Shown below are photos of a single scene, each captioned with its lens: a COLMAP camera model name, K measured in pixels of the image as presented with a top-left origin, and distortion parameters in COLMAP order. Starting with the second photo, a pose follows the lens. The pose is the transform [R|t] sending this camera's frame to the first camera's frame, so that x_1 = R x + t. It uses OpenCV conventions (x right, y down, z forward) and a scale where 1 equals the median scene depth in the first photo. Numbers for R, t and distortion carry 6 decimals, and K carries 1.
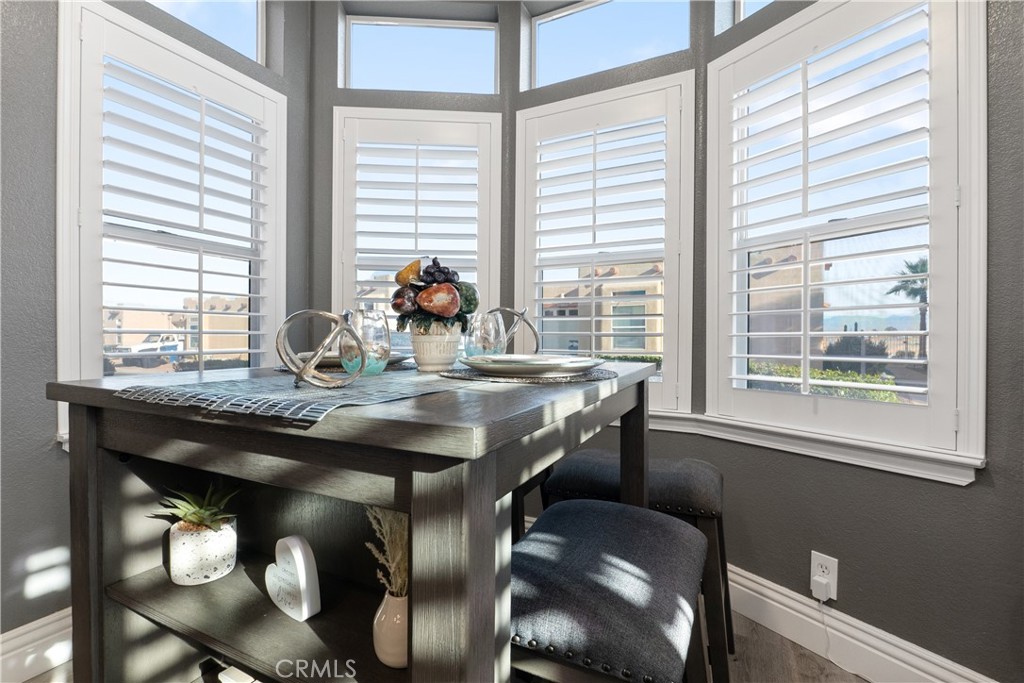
lens RADIAL K [[466.6, 0, 512.0], [0, 466.6, 341.5], [0, 0, 1]] dist [-0.002230, -0.000217]
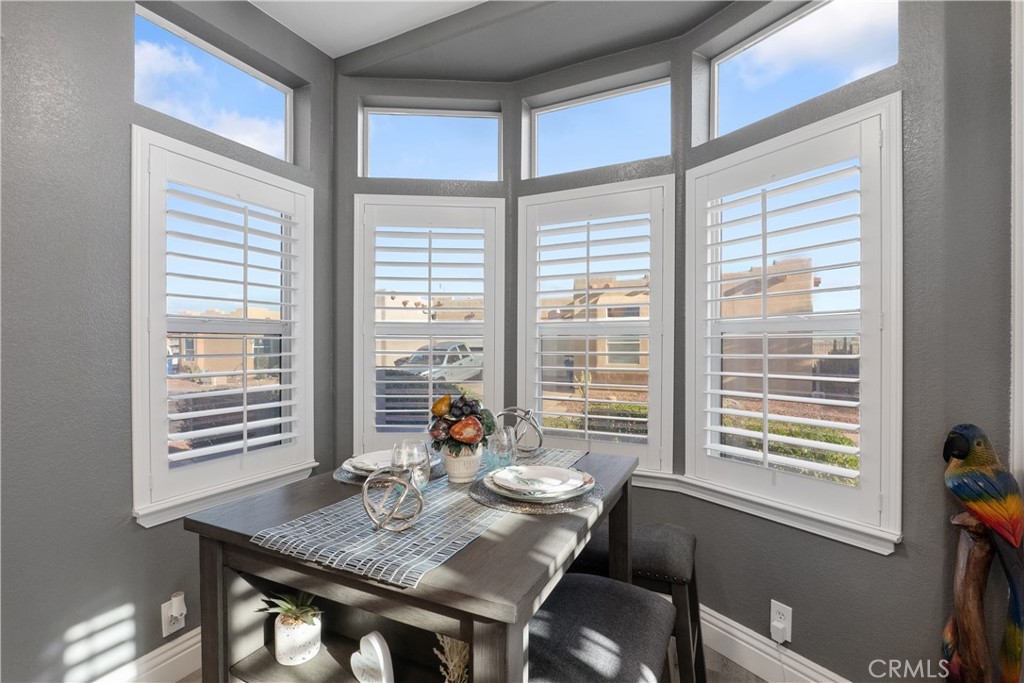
lens RADIAL K [[471.3, 0, 513.6], [0, 471.3, 347.7], [0, 0, 1]] dist [-0.001092, 0.000367]
pose [[0.999901, -0.004148, 0.013411, -0.027175], [0.004096, 0.999984, 0.003971, -0.203388], [-0.013427, -0.003916, 0.999902, -0.191761]]
